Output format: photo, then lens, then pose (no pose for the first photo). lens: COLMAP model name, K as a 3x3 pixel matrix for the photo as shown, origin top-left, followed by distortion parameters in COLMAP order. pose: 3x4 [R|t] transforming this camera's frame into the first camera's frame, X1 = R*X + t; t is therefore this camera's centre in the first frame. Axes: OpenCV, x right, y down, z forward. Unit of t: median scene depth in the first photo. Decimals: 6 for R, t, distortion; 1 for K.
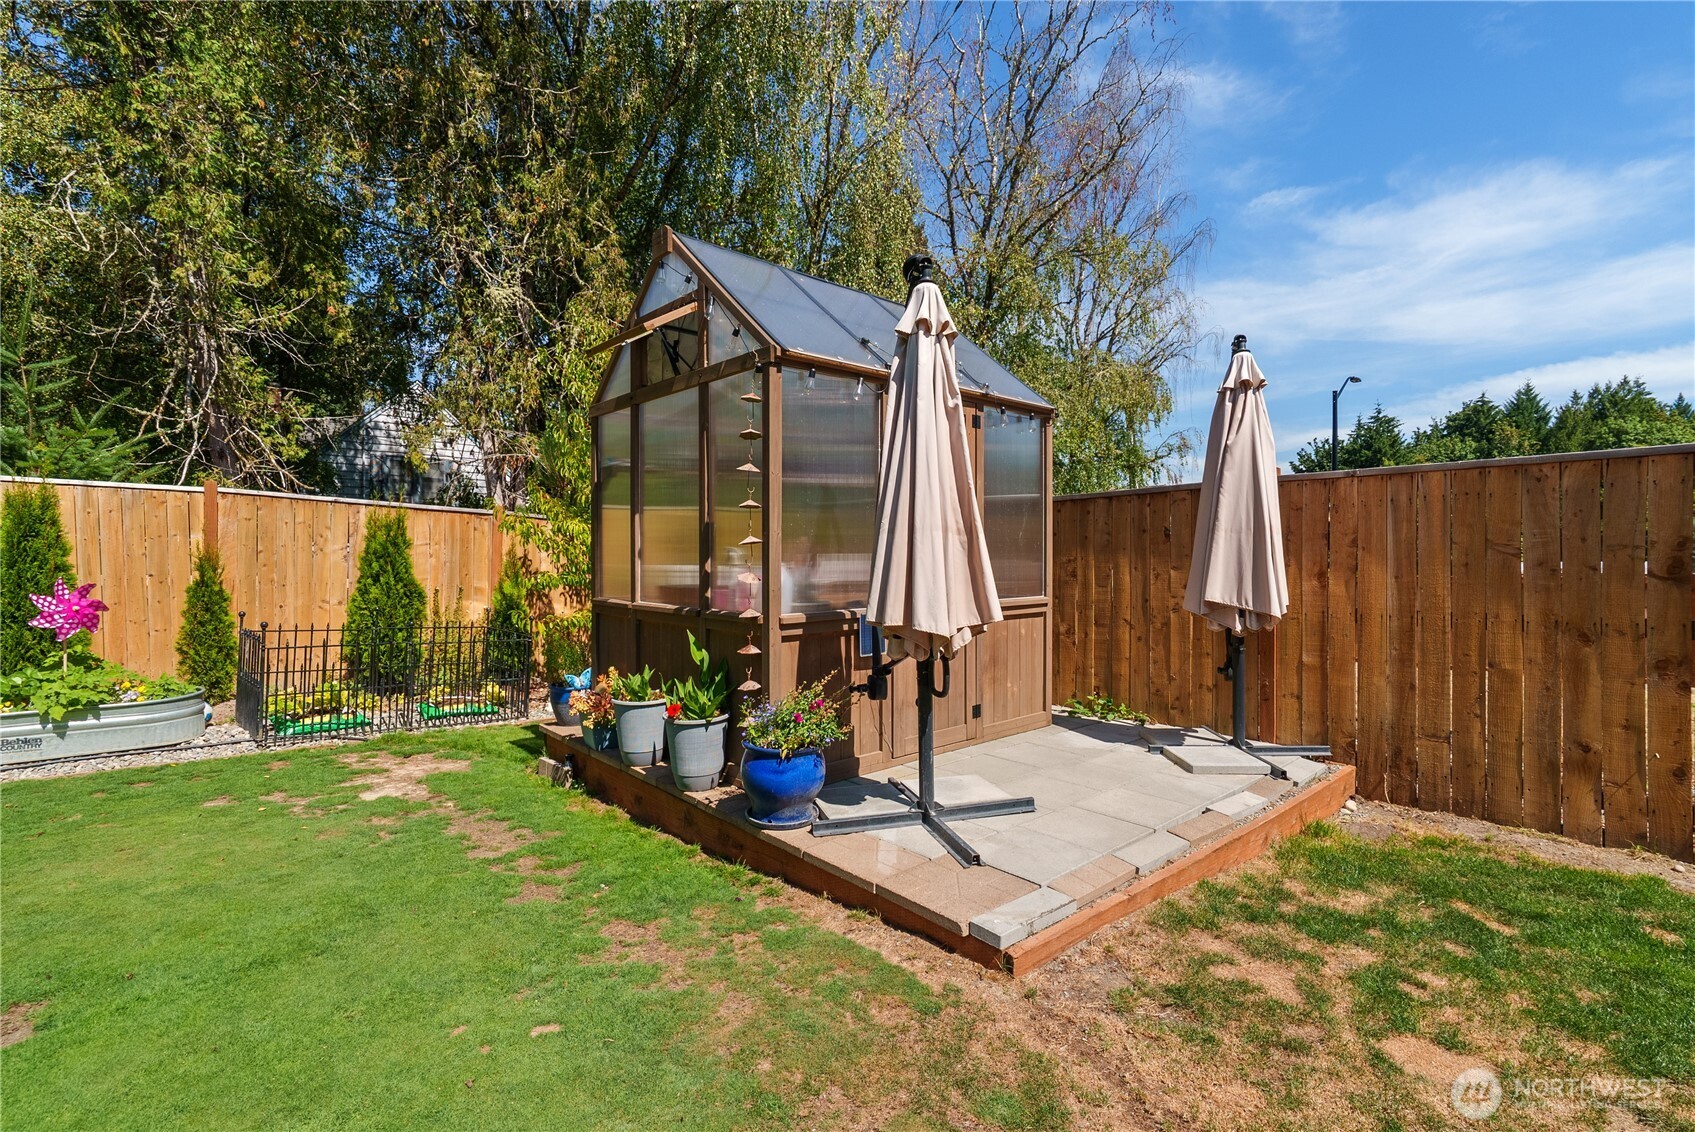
lens RADIAL K [[778.9, 0, 844.4], [0, 778.9, 560.0], [0, 0, 1]] dist [-0.005974, 0.003414]
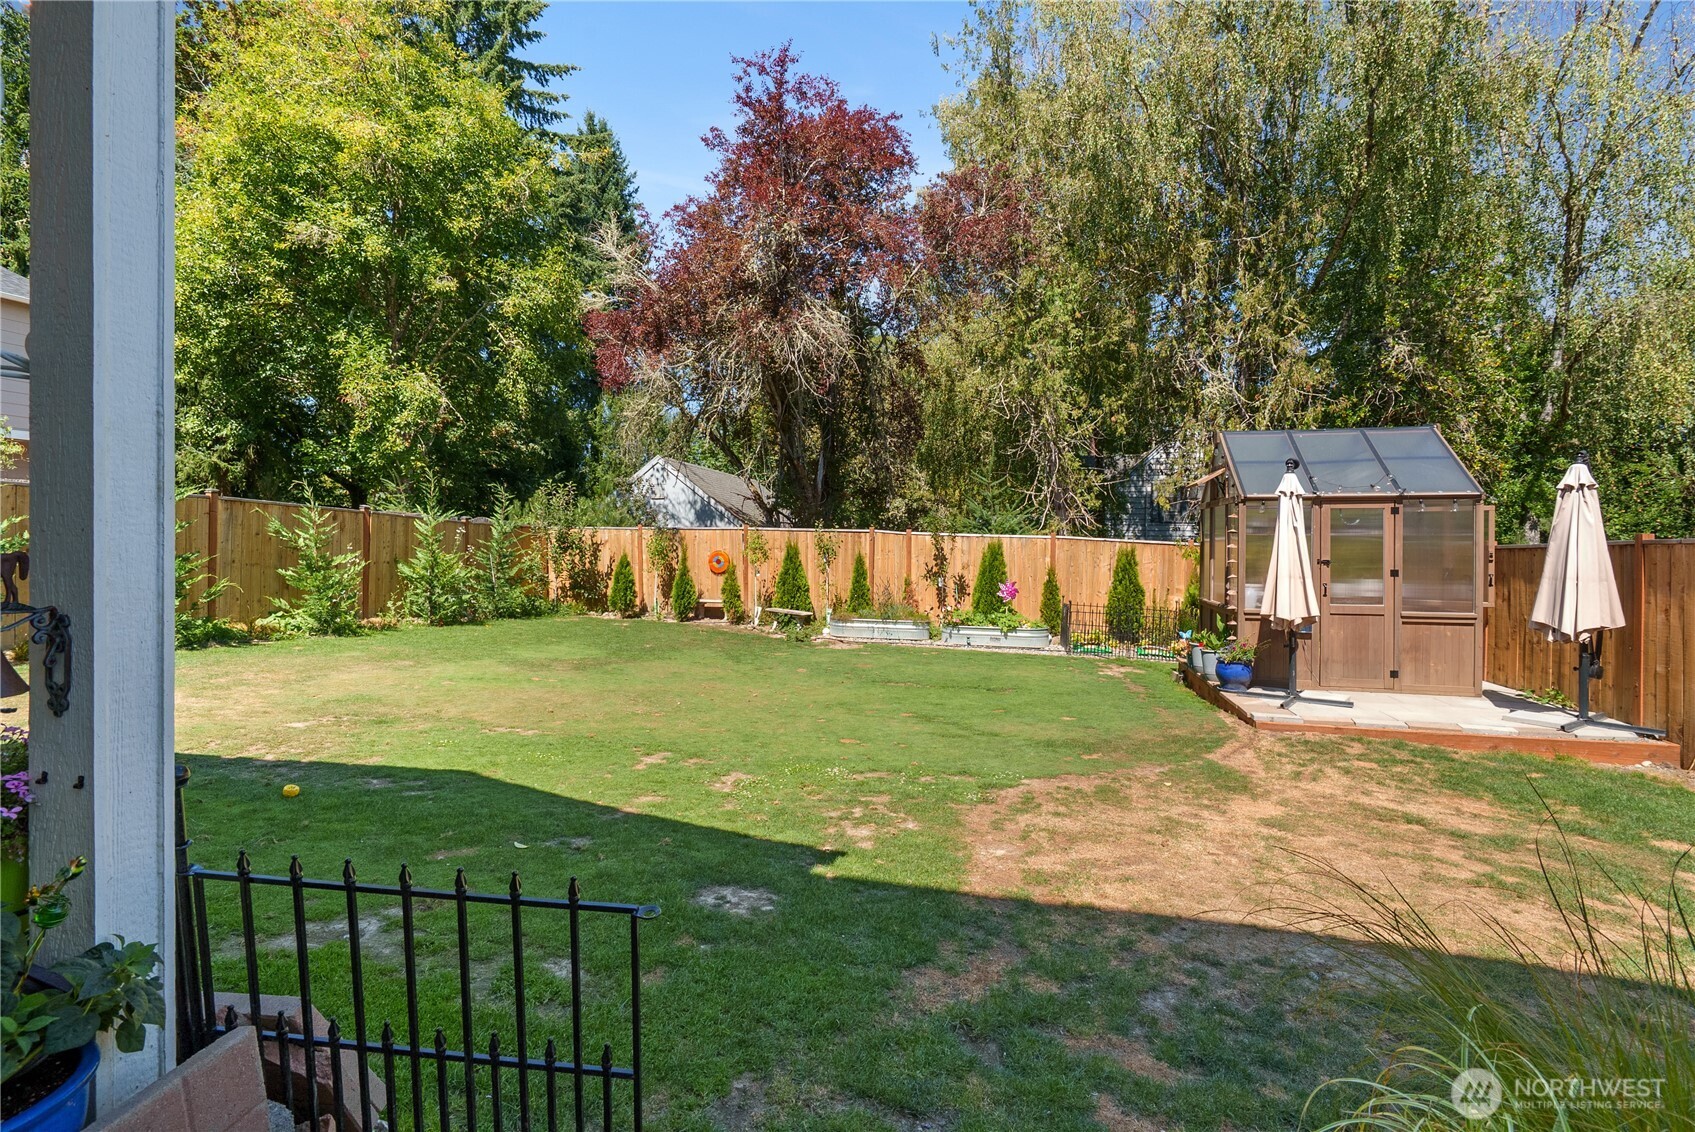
lens RADIAL K [[778.9, 0, 854.2], [0, 778.9, 553.4], [0, 0, 1]] dist [-0.005974, 0.003414]
pose [[0.589721, 0.012119, -0.807516, 0.700065], [-0.013917, 0.999891, 0.004843, -0.057393], [0.807487, 0.008382, 0.589826, -0.833565]]
